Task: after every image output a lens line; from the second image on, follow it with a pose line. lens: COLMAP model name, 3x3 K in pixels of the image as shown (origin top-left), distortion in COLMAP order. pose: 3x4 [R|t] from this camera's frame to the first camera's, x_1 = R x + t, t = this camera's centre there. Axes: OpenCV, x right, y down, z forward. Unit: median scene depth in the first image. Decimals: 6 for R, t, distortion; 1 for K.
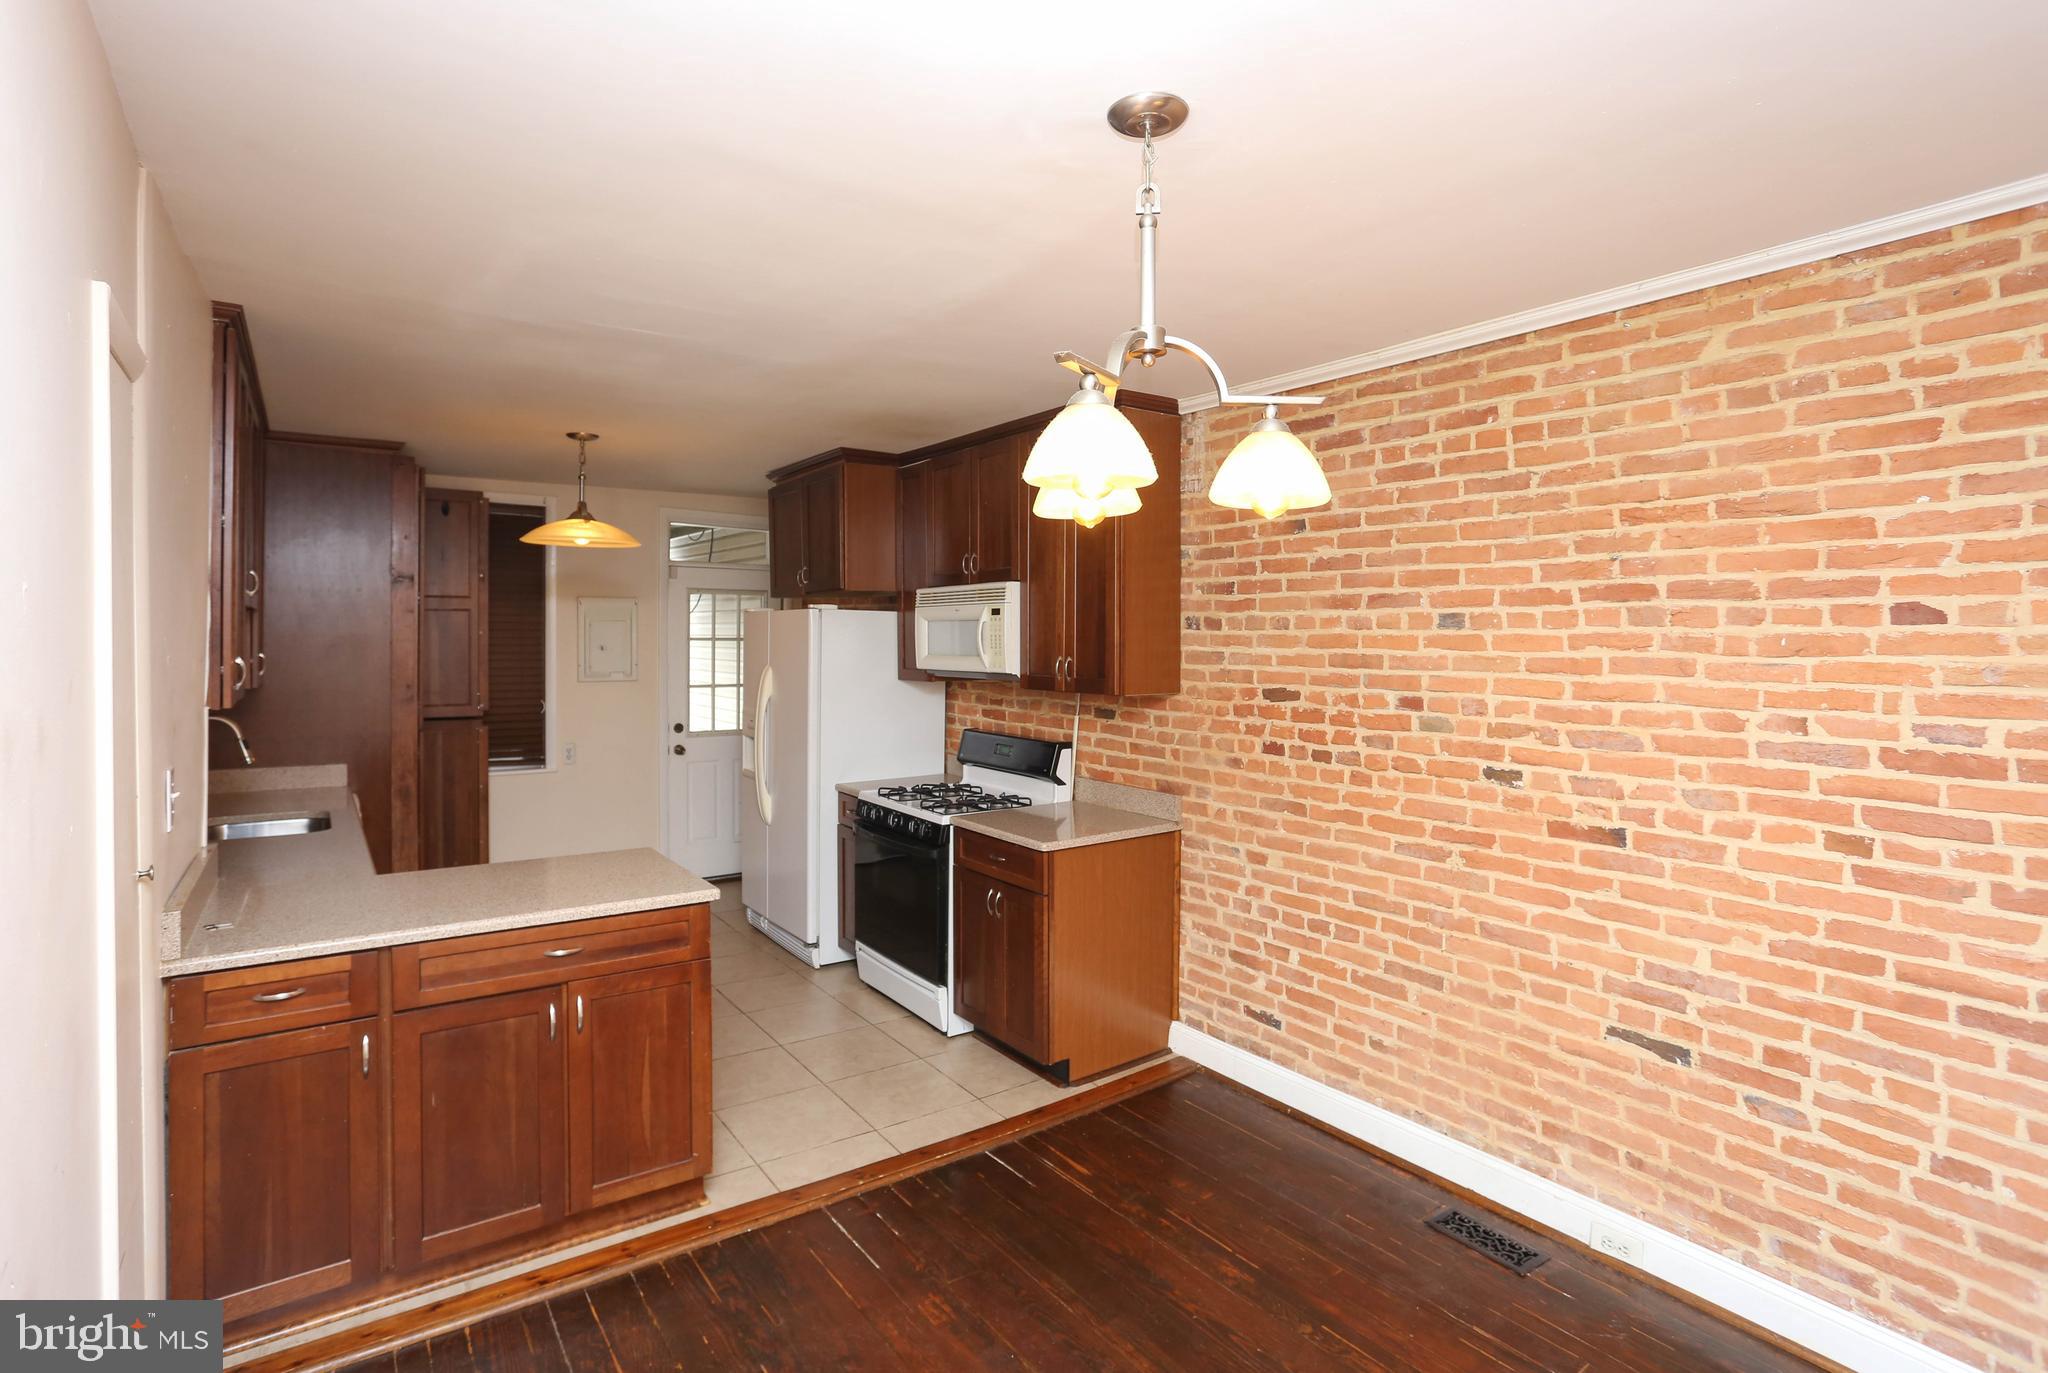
lens RADIAL K [[991.9, 0, 1011.3], [0, 991.9, 653.7], [0, 0, 1]] dist [0.000750, 0.000297]
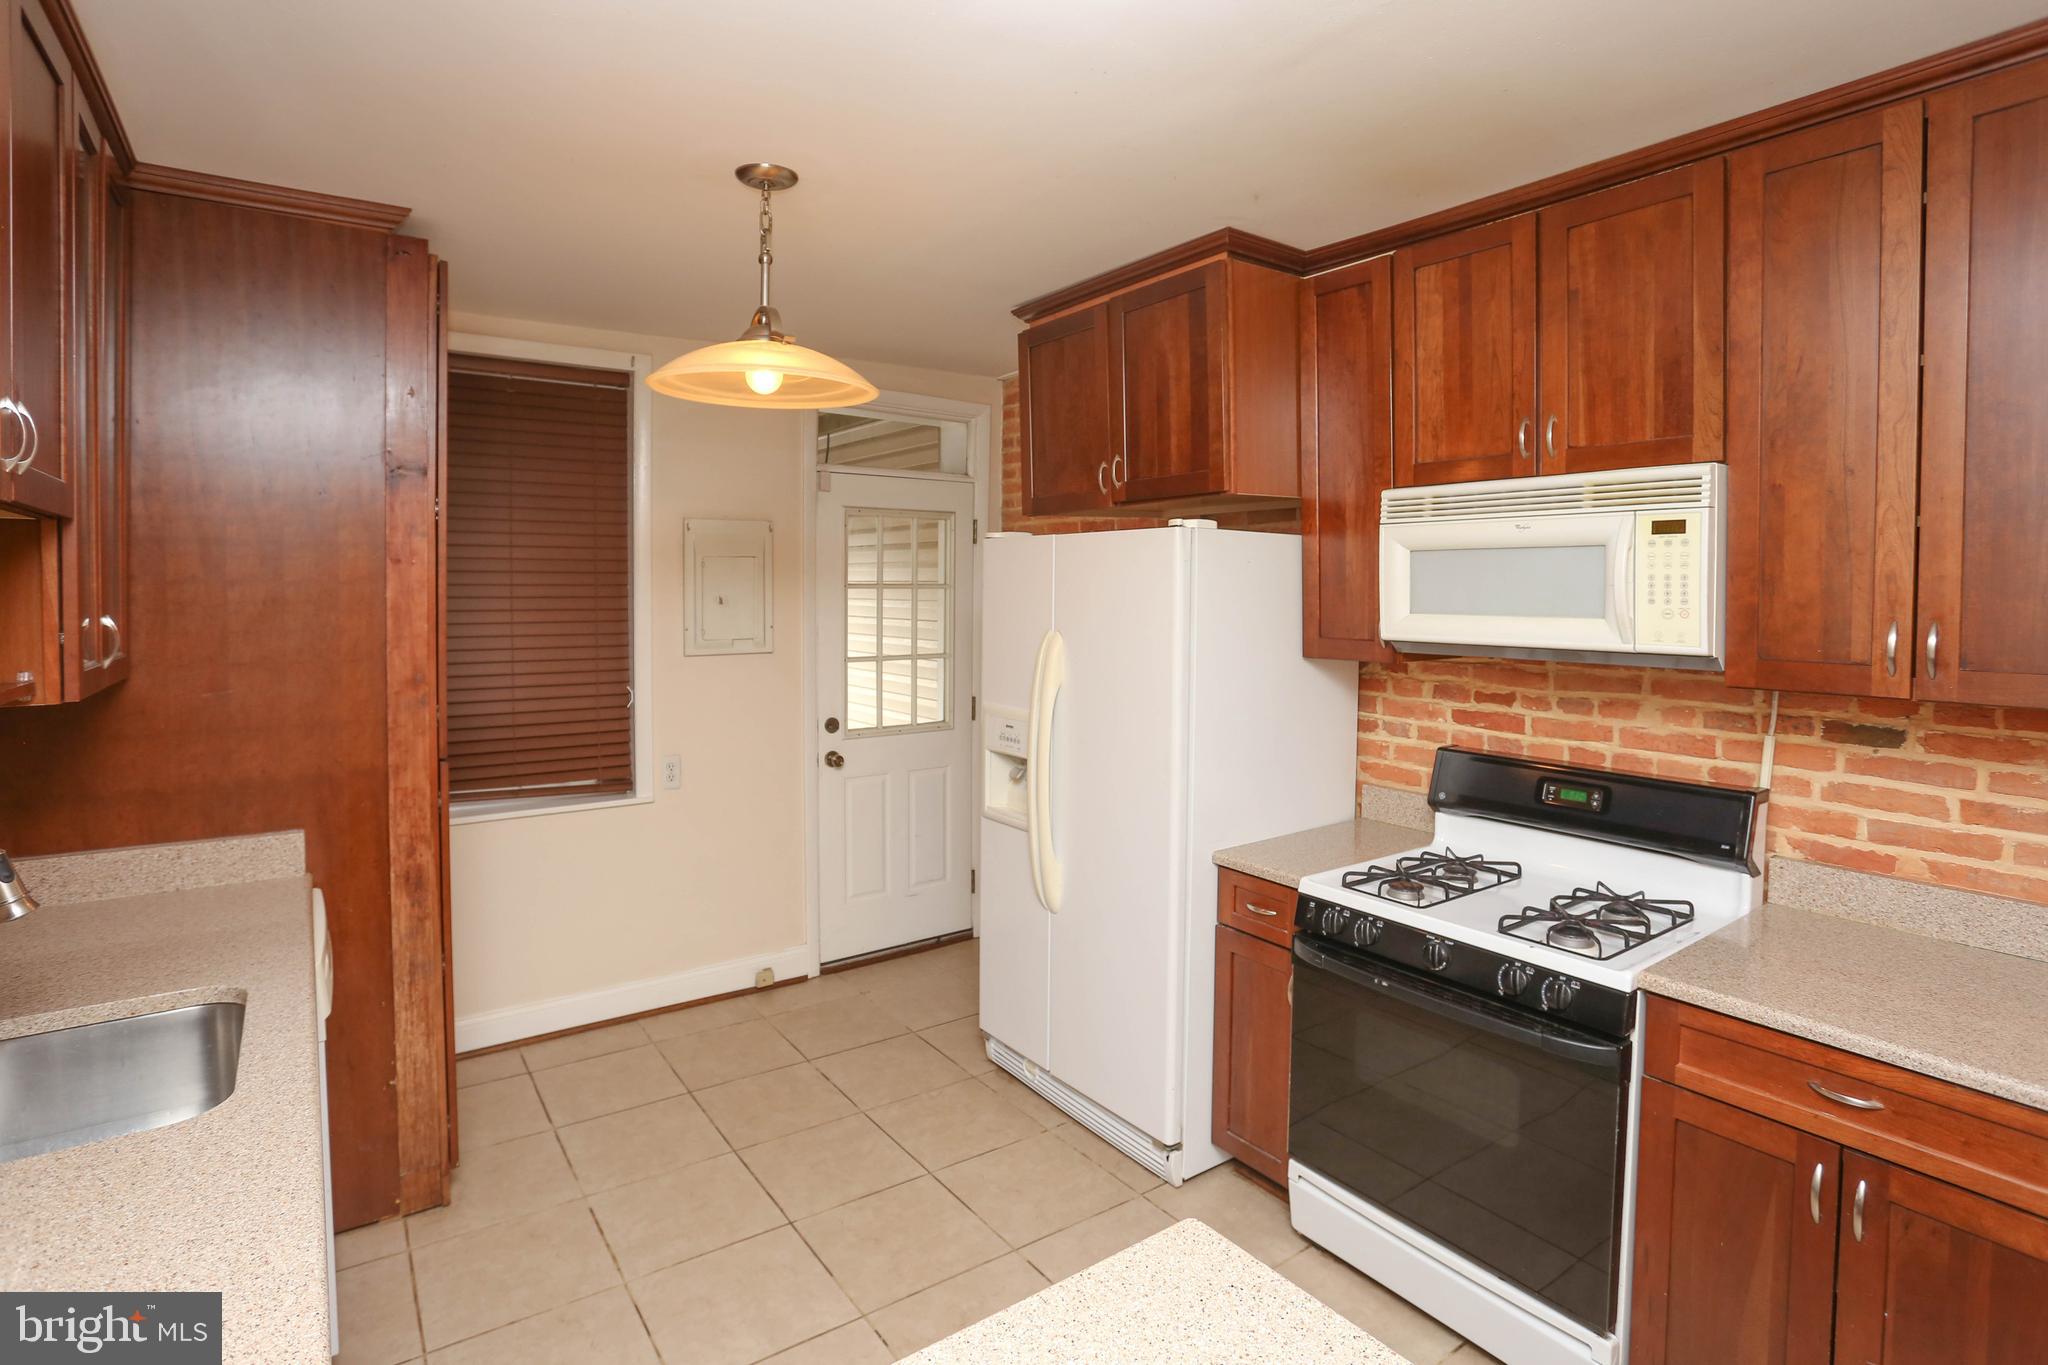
lens RADIAL K [[1065.8, 0, 1069.9], [0, 1065.8, 613.3], [0, 0, 1]] dist [-0.021591, 0.000066]
pose [[0.999764, -0.003748, 0.021409, -0.285095], [0.003526, 0.999940, 0.010397, -0.006098], [-0.021446, -0.010319, 0.999717, 0.449076]]
